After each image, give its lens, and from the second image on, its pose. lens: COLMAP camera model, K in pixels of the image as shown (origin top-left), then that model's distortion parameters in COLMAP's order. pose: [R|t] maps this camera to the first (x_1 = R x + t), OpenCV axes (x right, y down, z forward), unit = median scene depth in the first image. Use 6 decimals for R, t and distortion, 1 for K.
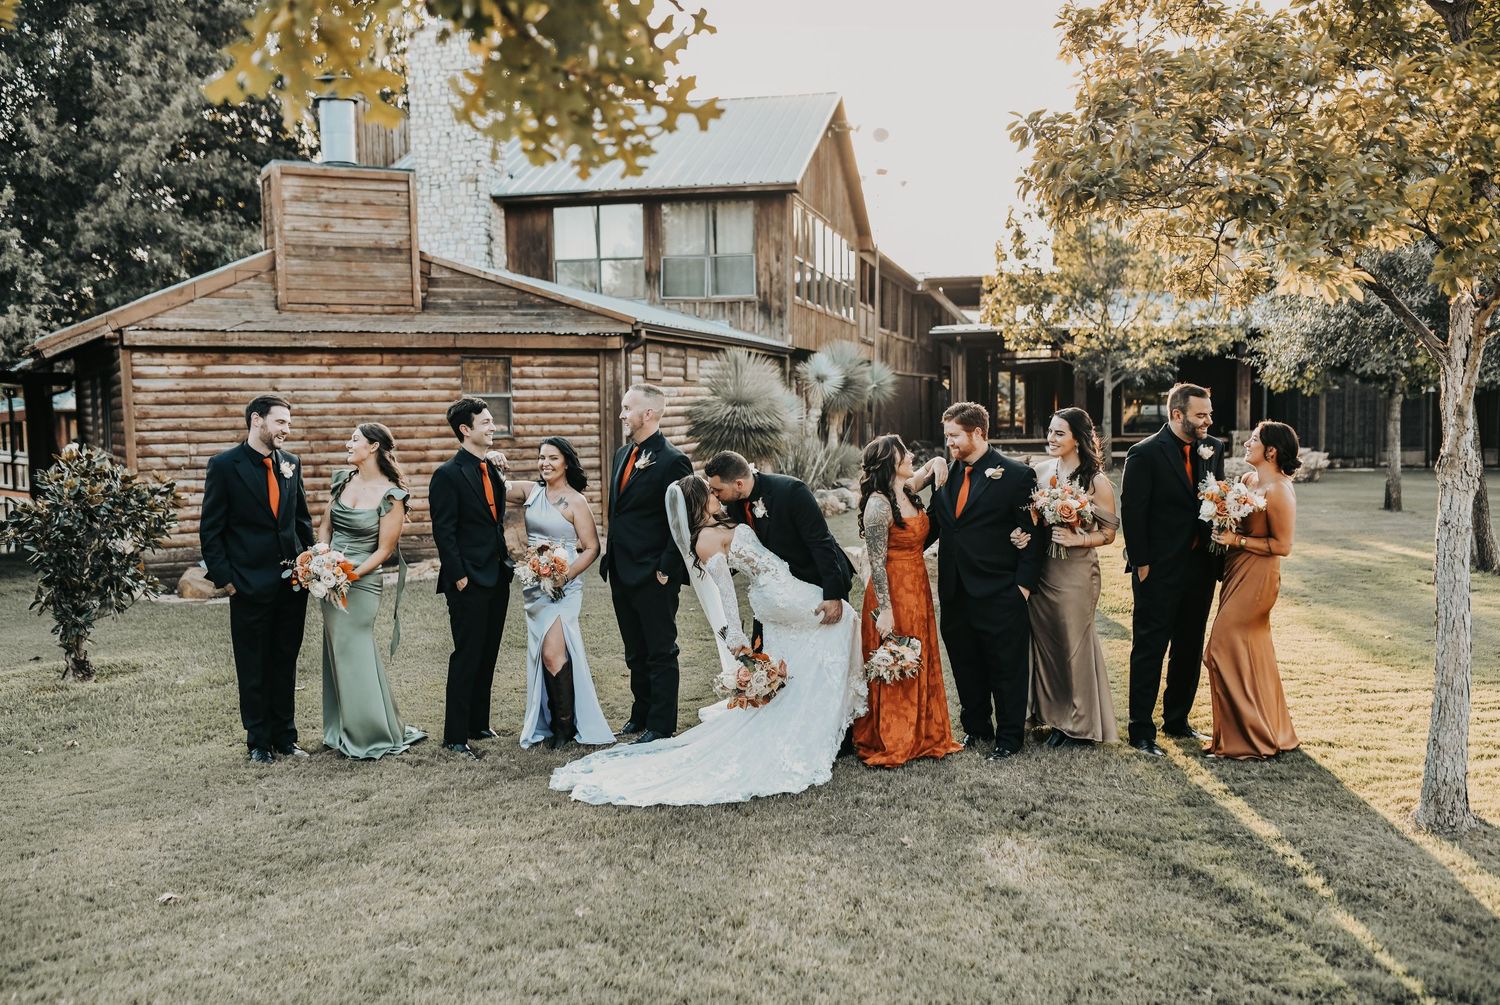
lens RADIAL K [[1418.8, 0, 772.7], [0, 1418.8, 497.7], [0, 0, 1]] dist [-0.062131, 0.094374]
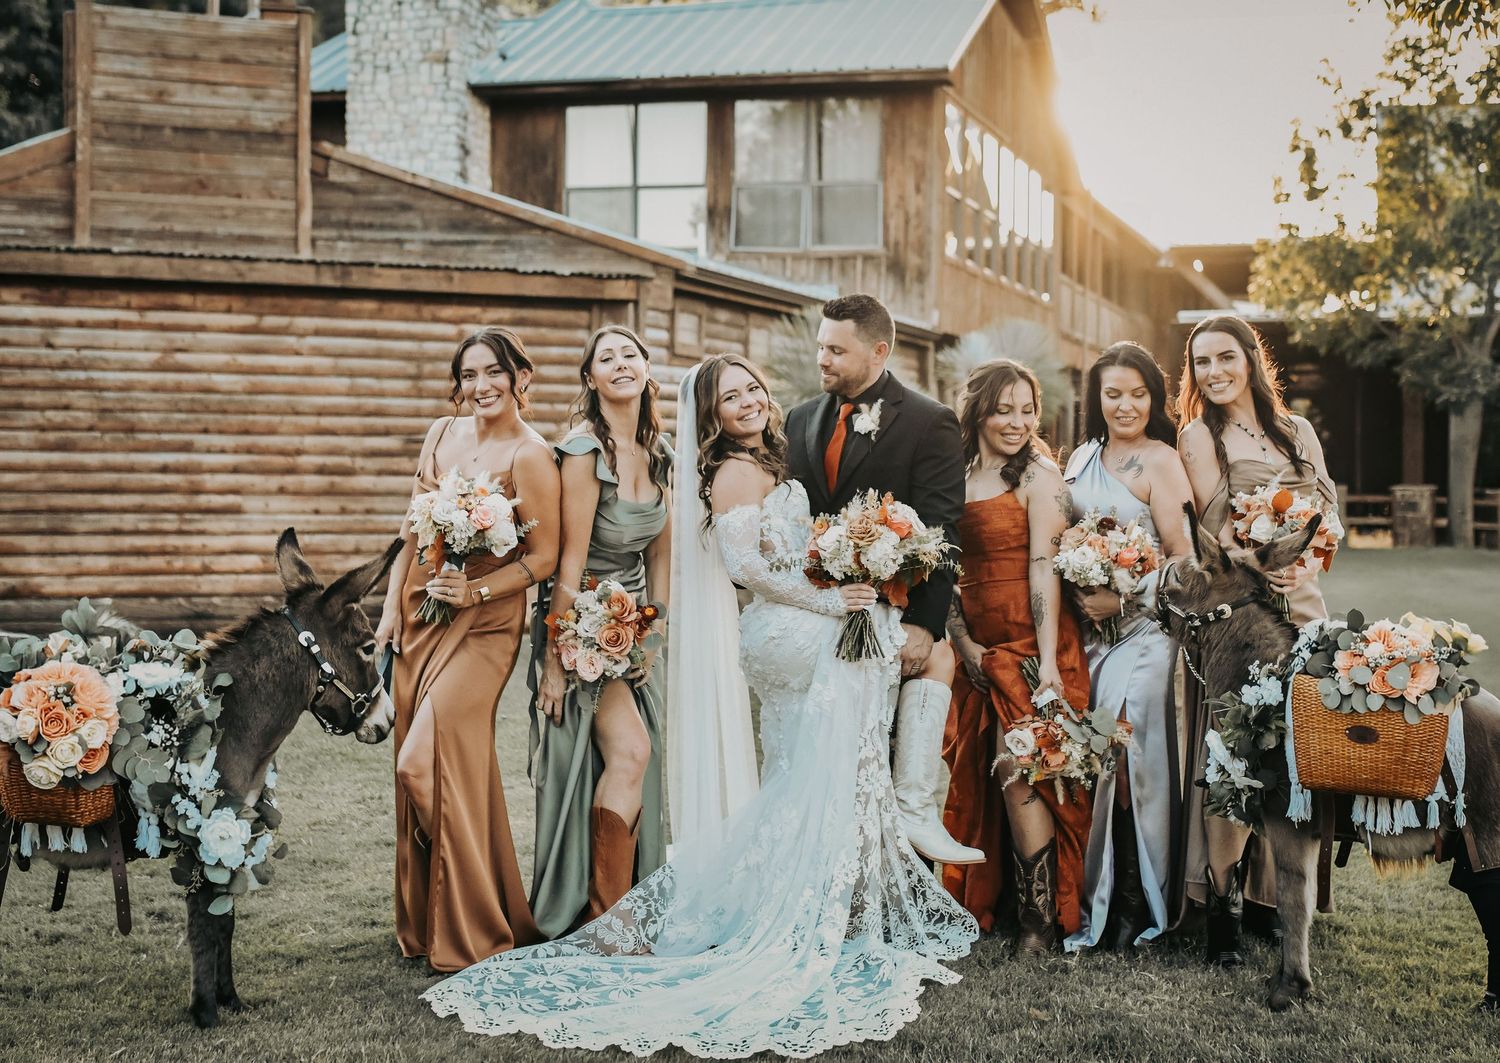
lens RADIAL K [[2186.4, 0, 836.7], [0, 2186.4, 374.5], [0, 0, 1]] dist [-0.060703, 0.083221]
pose [[0.998323, 0.019271, -0.054596, 0.034155], [-0.024930, 0.994165, -0.104947, 0.022780], [0.052255, 0.106132, 0.992978, 0.076499]]
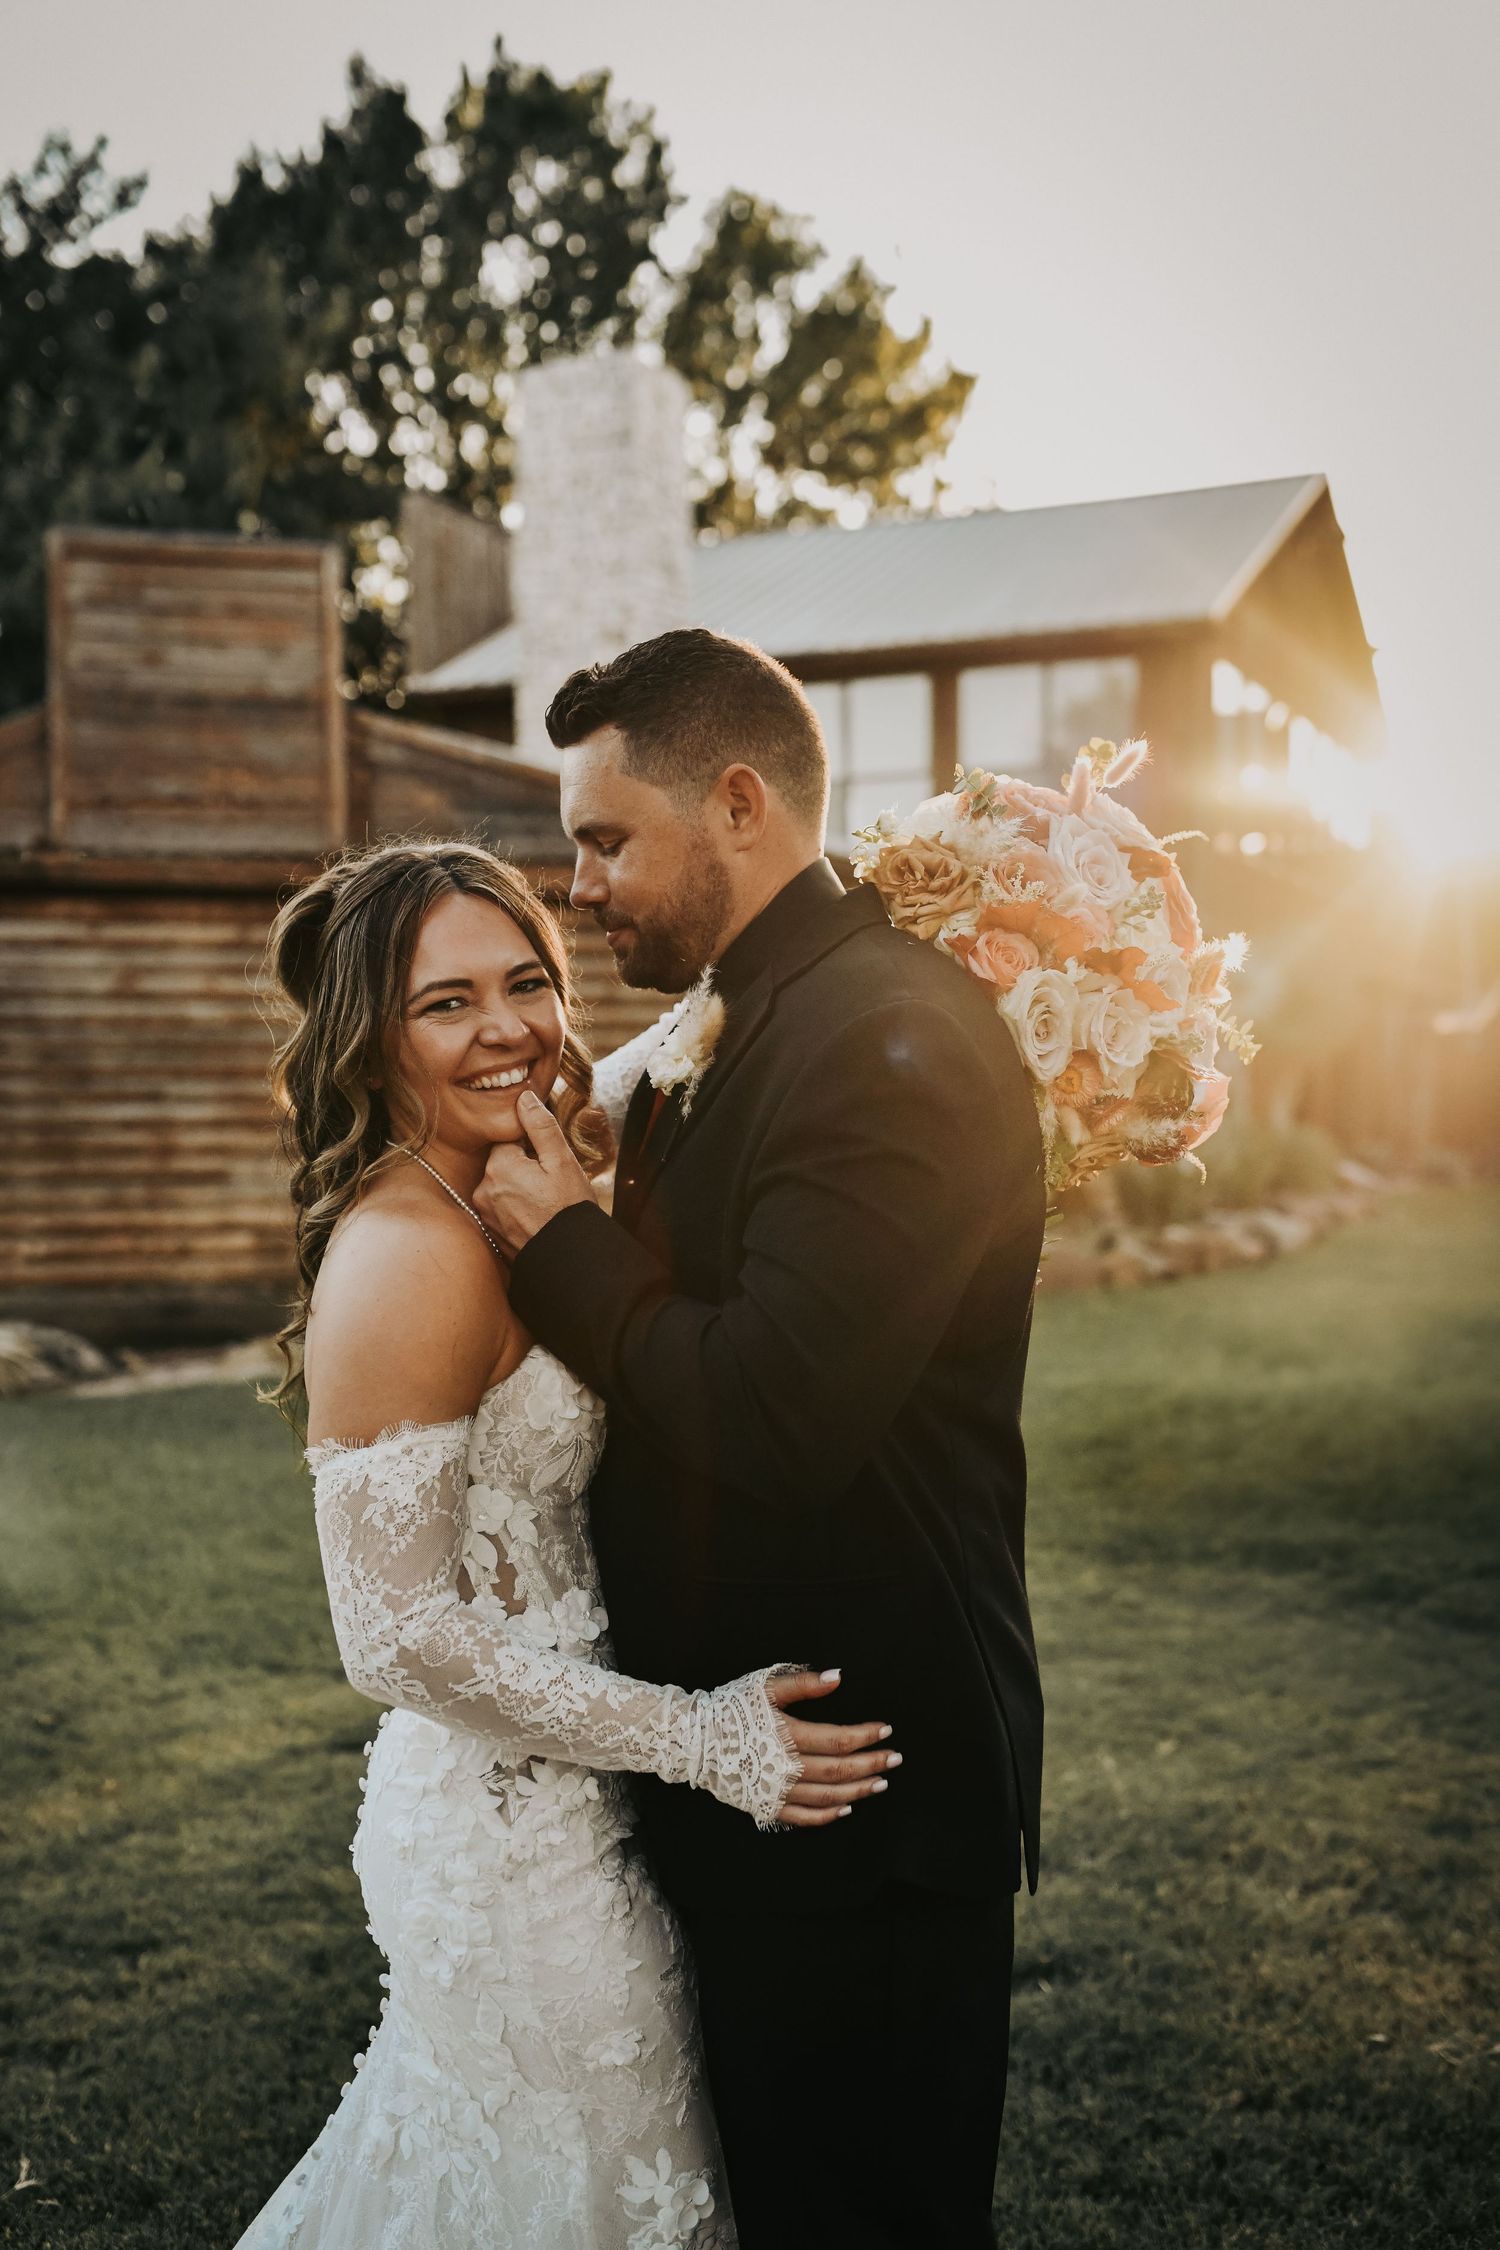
lens RADIAL K [[2178.3, 0, 751.8], [0, 2178.3, 1122.3], [0, 0, 1]] dist [-0.061890, 0.088808]
pose [[0.968744, 0.012688, -0.247738, 0.078120], [-0.024861, 0.998629, -0.046070, 0.001870], [0.246814, 0.050789, 0.967731, 0.312813]]
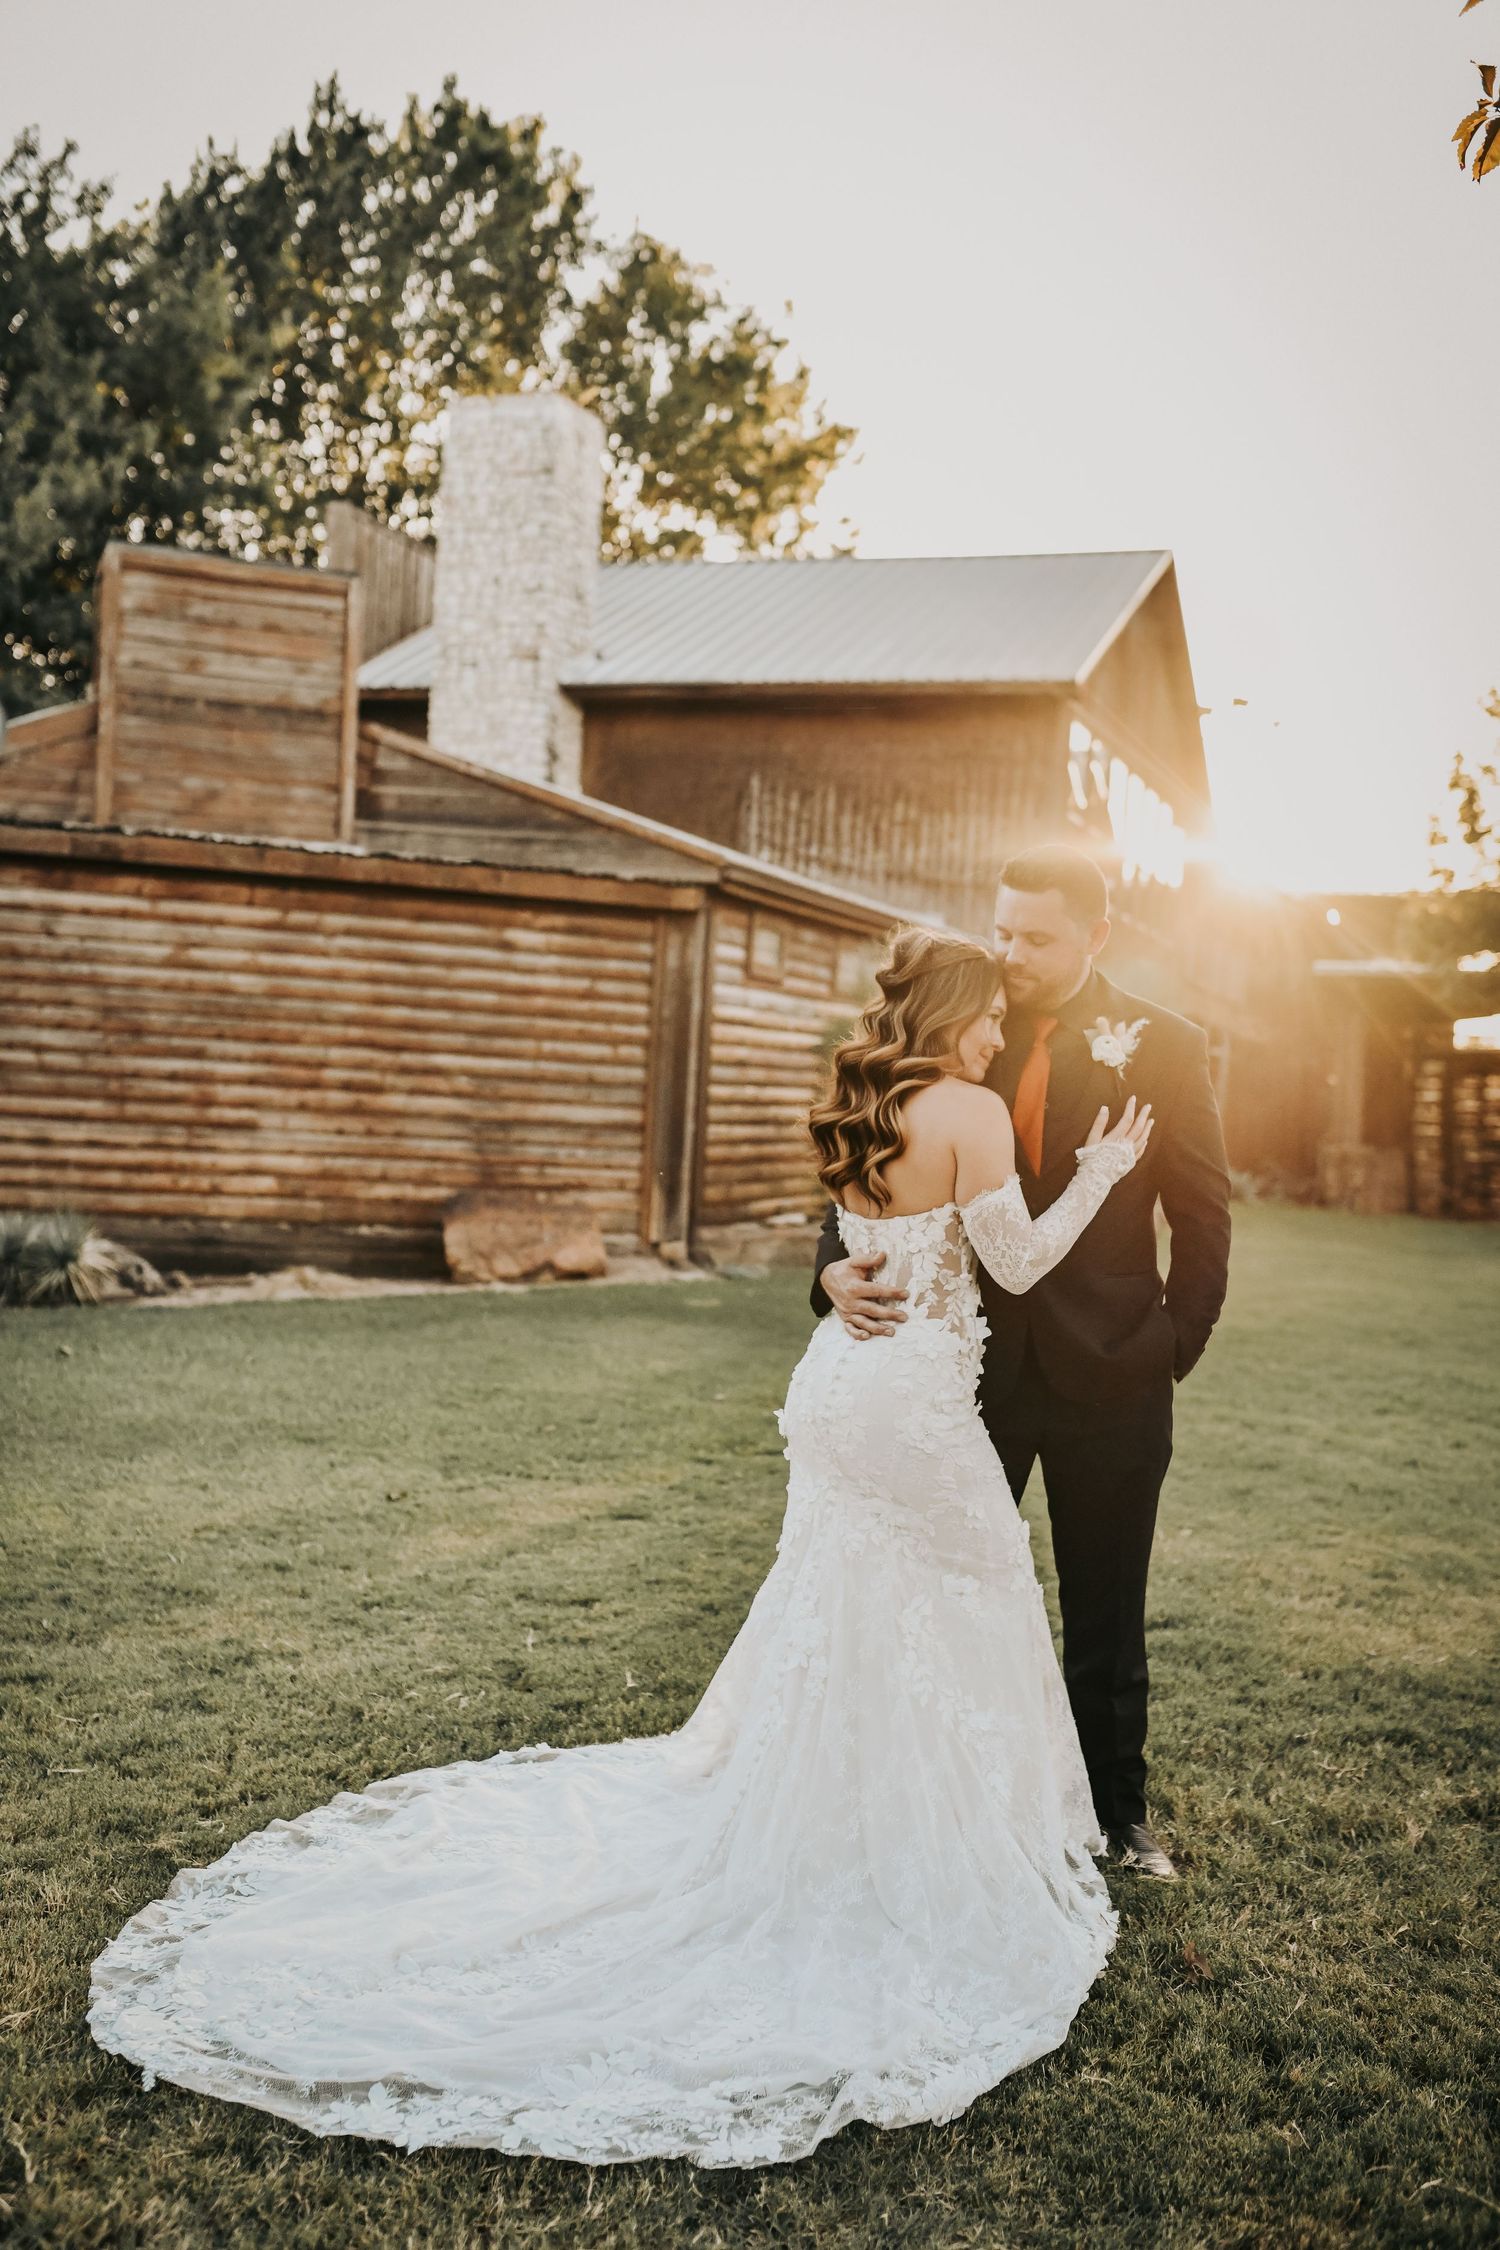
lens RADIAL K [[2178.3, 0, 751.8], [0, 2178.3, 1122.3], [0, 0, 1]] dist [-0.061890, 0.088808]
pose [[0.987259, 0.069673, -0.143056, 0.037583], [-0.077687, 0.995661, -0.051215, 0.016048], [0.138867, 0.061676, 0.988389, 0.185881]]
